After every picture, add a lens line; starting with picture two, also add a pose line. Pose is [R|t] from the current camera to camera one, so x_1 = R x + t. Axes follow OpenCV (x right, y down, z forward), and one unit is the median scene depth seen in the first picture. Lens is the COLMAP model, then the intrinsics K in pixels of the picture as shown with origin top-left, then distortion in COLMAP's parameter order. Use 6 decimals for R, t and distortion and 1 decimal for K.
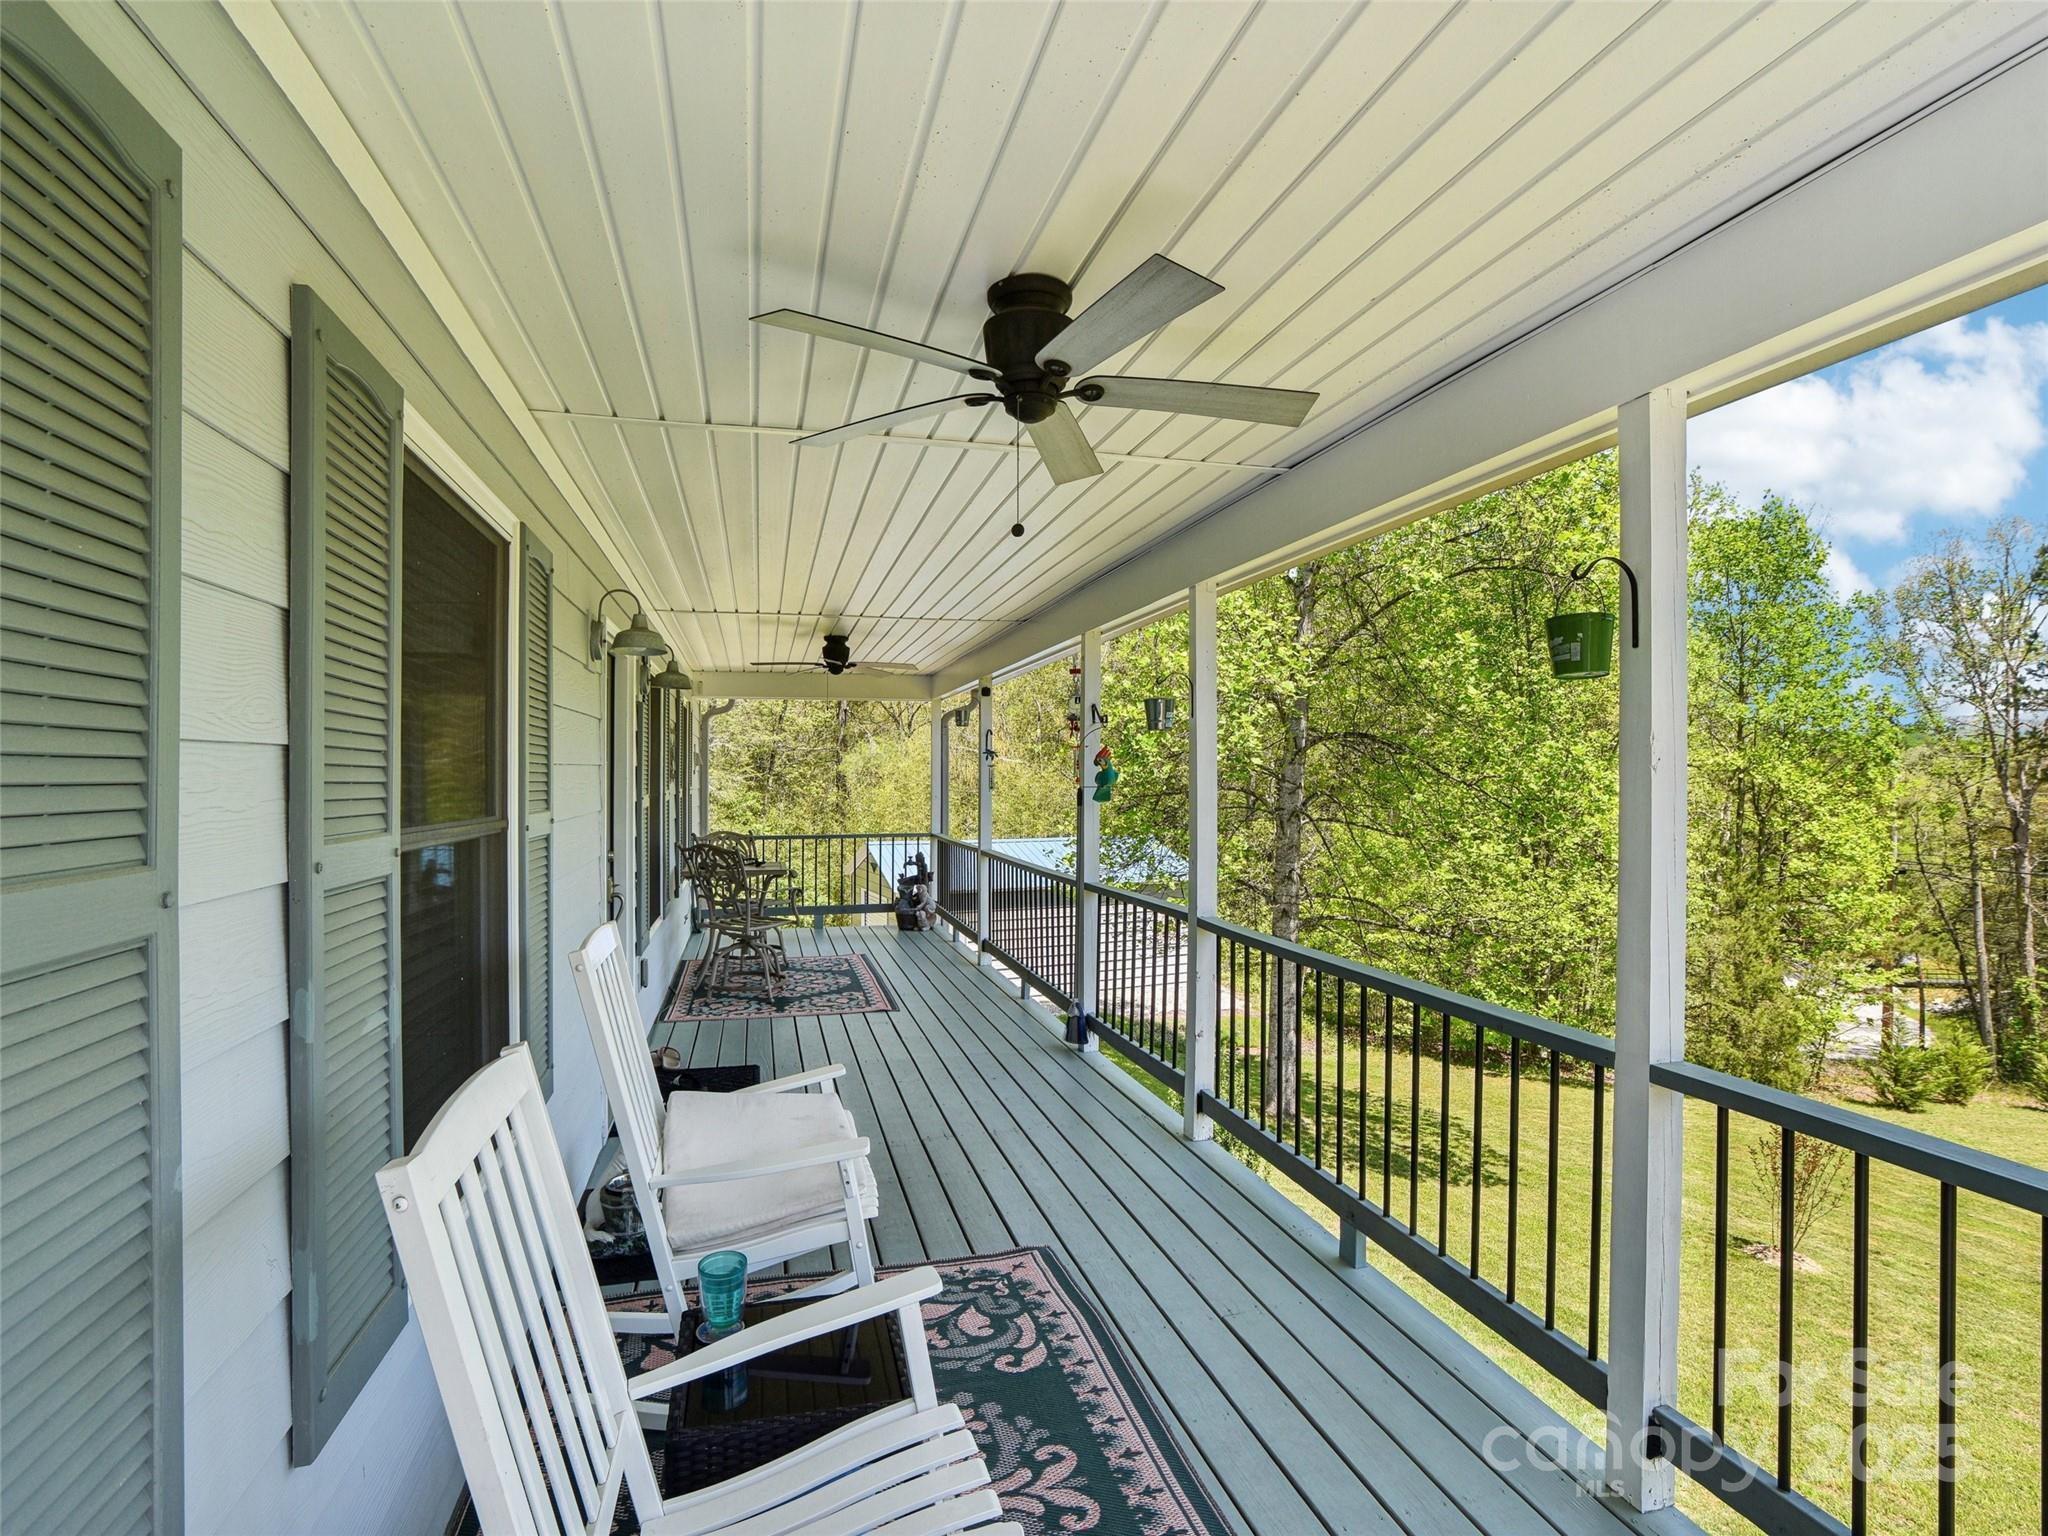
lens RADIAL K [[998.3, 0, 1024.0], [0, 998.3, 768.0], [0, 0, 1]] dist [-0.064685, 0.016059]
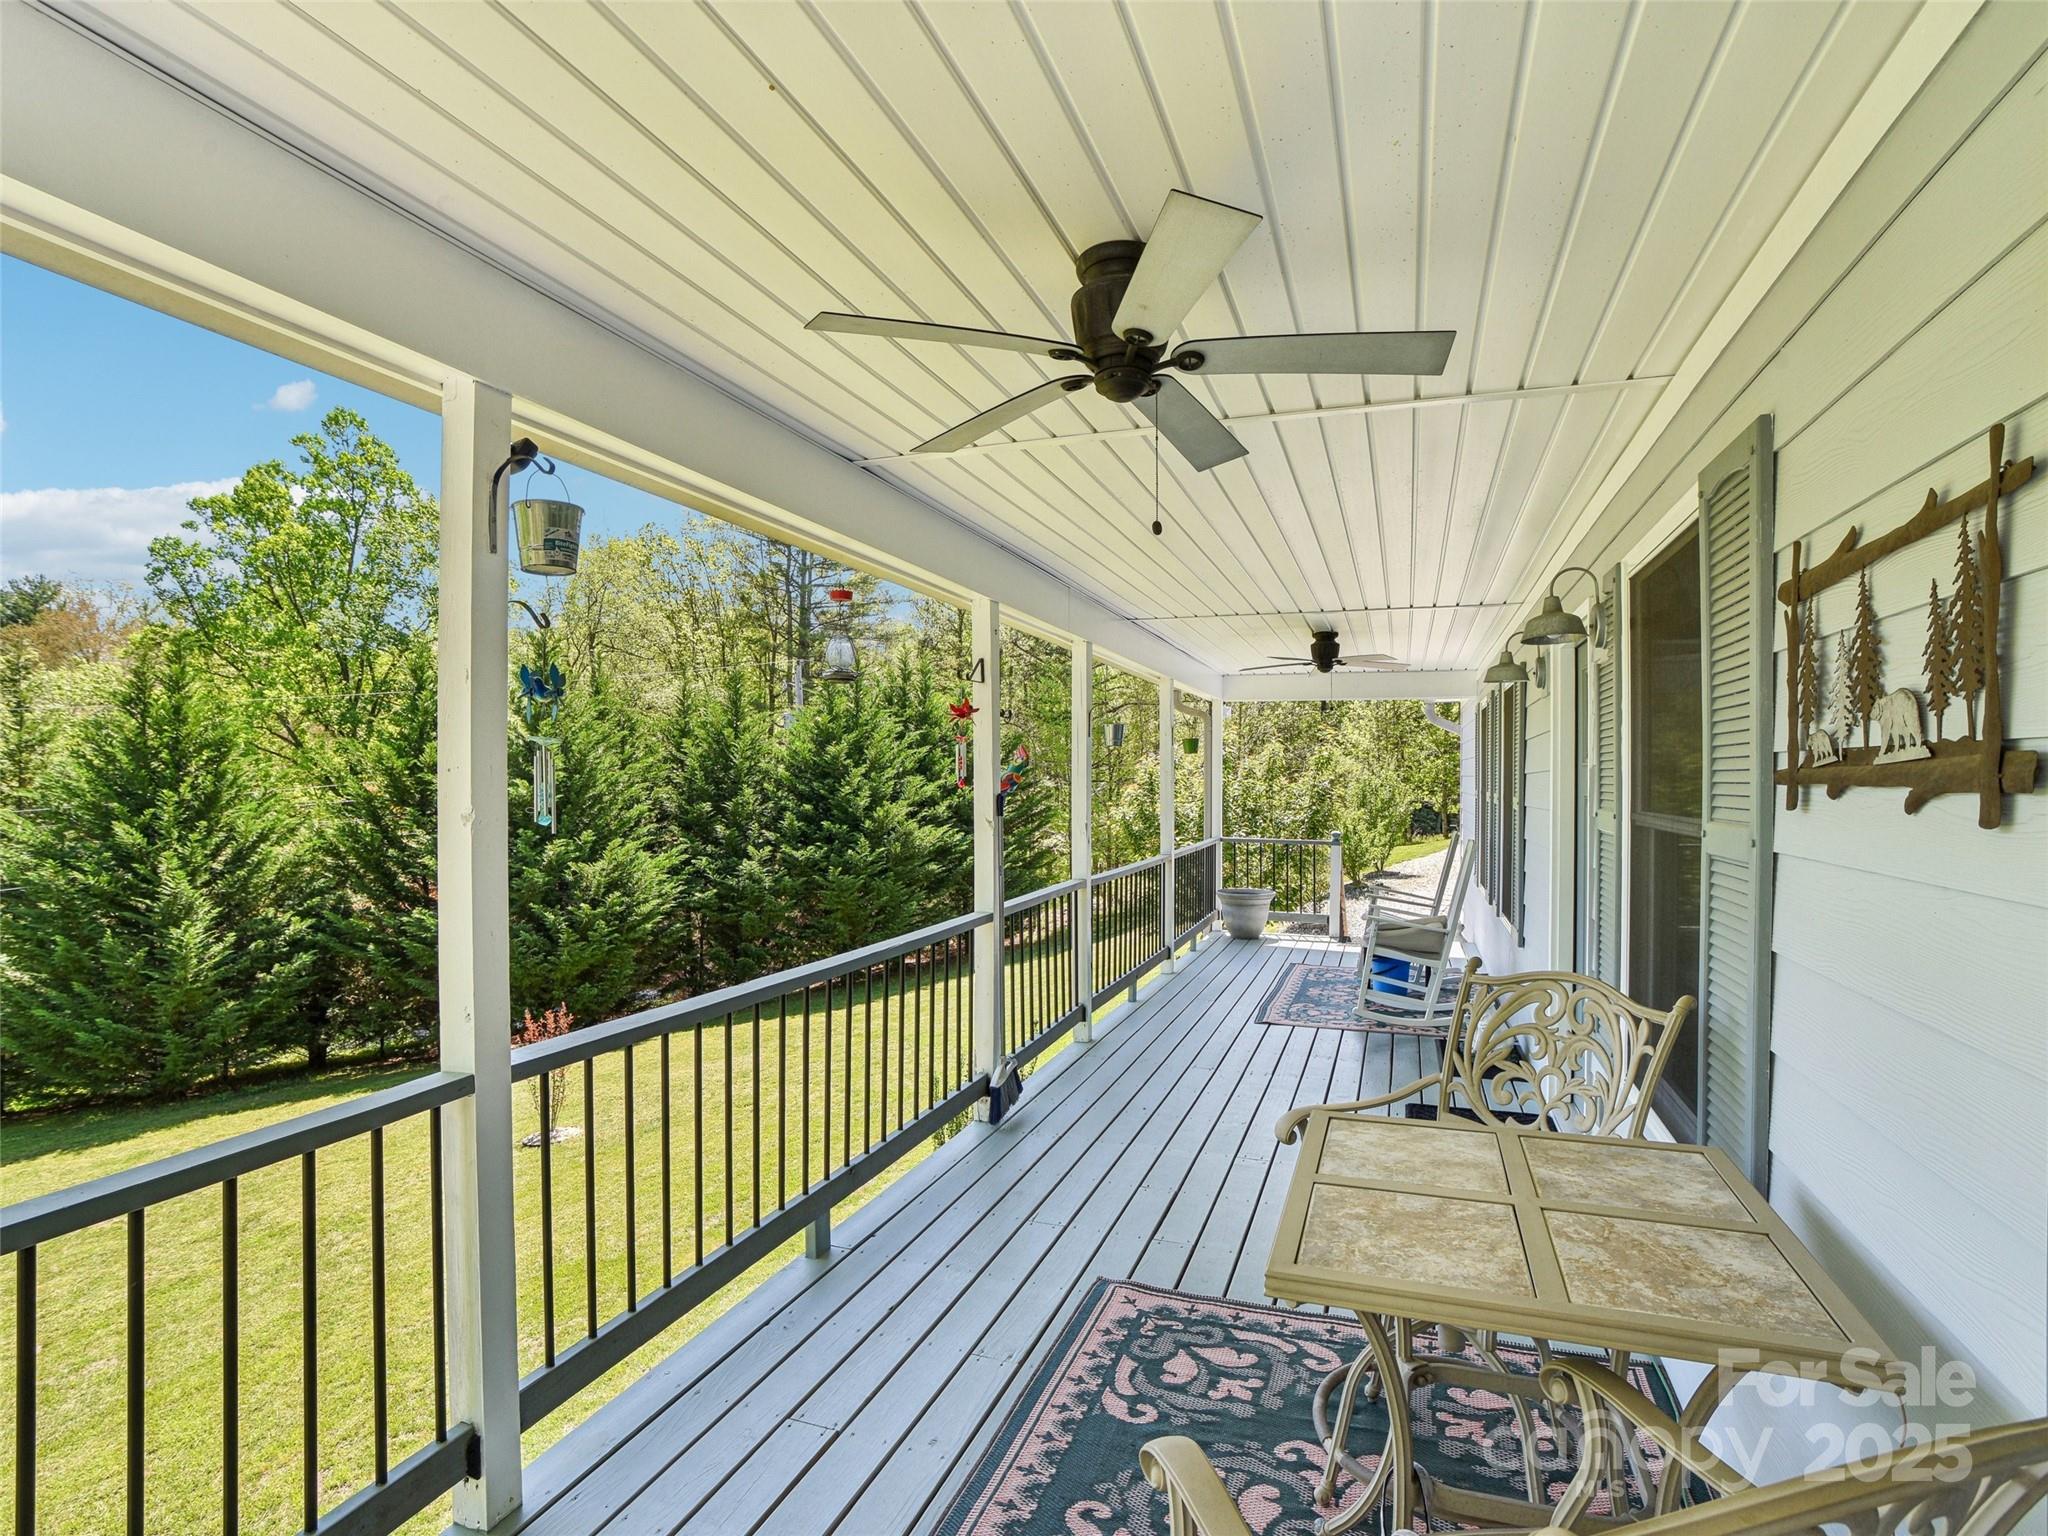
lens RADIAL K [[998.3, 0, 1024.0], [0, 998.3, 768.0], [0, 0, 1]] dist [-0.064685, 0.016059]
pose [[-0.799684, 0.016828, 0.600185, -0.390471], [0.005620, 0.999773, -0.020544, 0.013685], [-0.600395, -0.013056, -0.799597, 1.436351]]
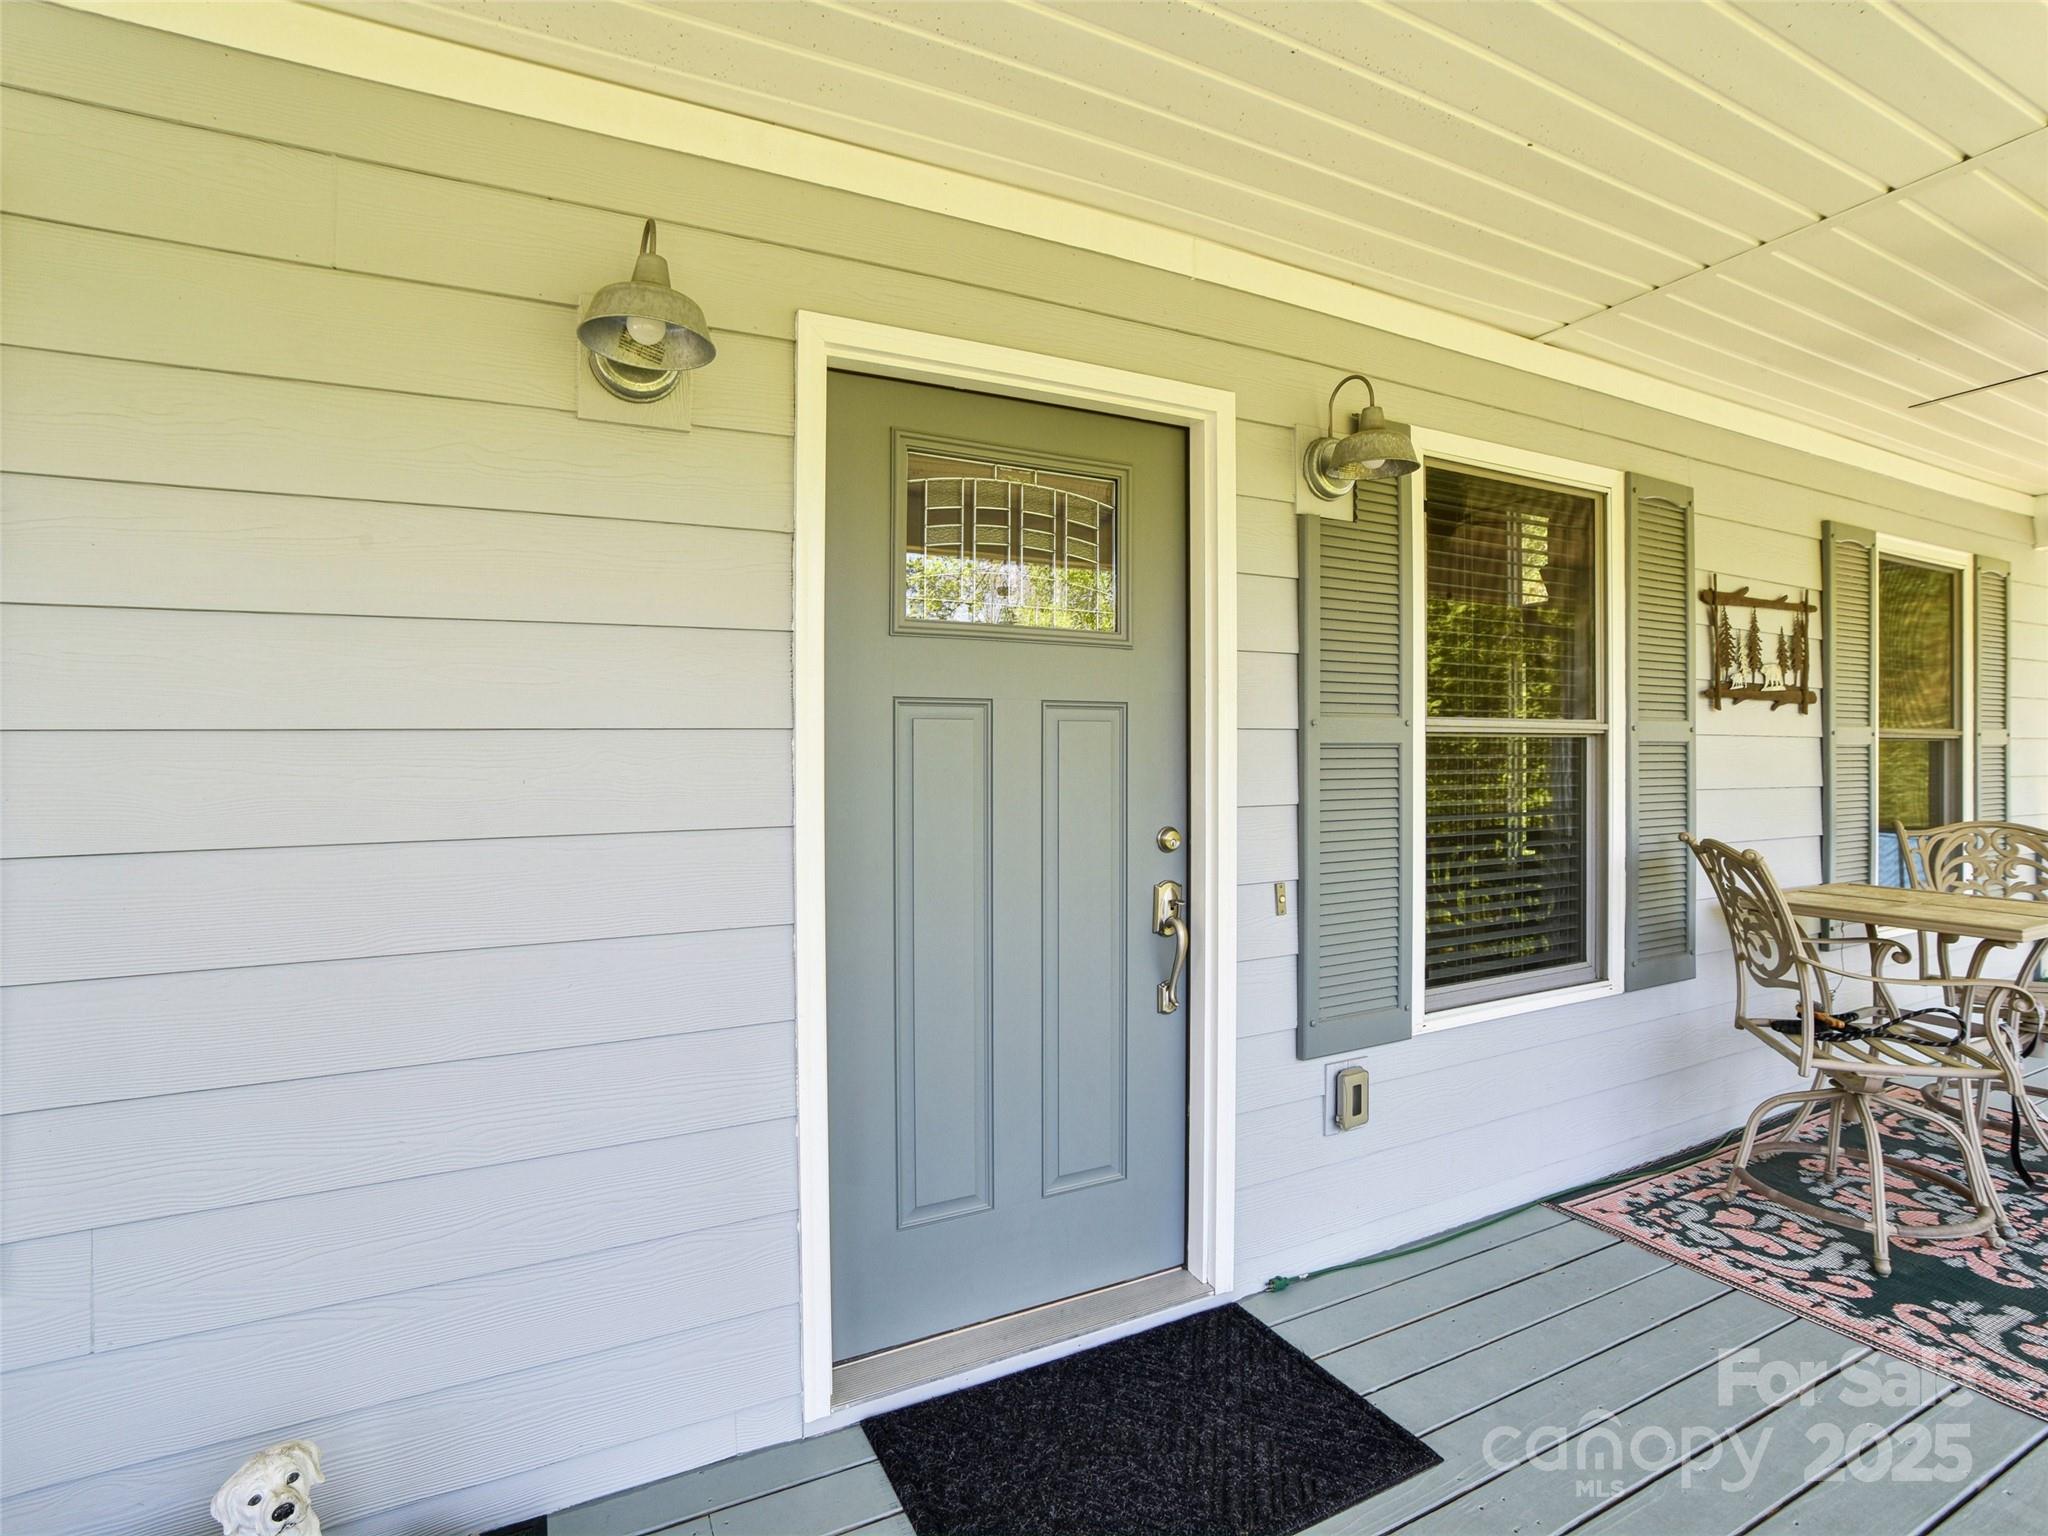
lens RADIAL K [[998.3, 0, 1024.0], [0, 998.3, 768.0], [0, 0, 1]] dist [-0.064685, 0.016059]
pose [[0.183117, 0.013906, -0.982993, 0.035811], [0.012584, 0.999785, 0.016487, 0.038214], [0.983011, -0.015389, 0.182903, 0.650584]]
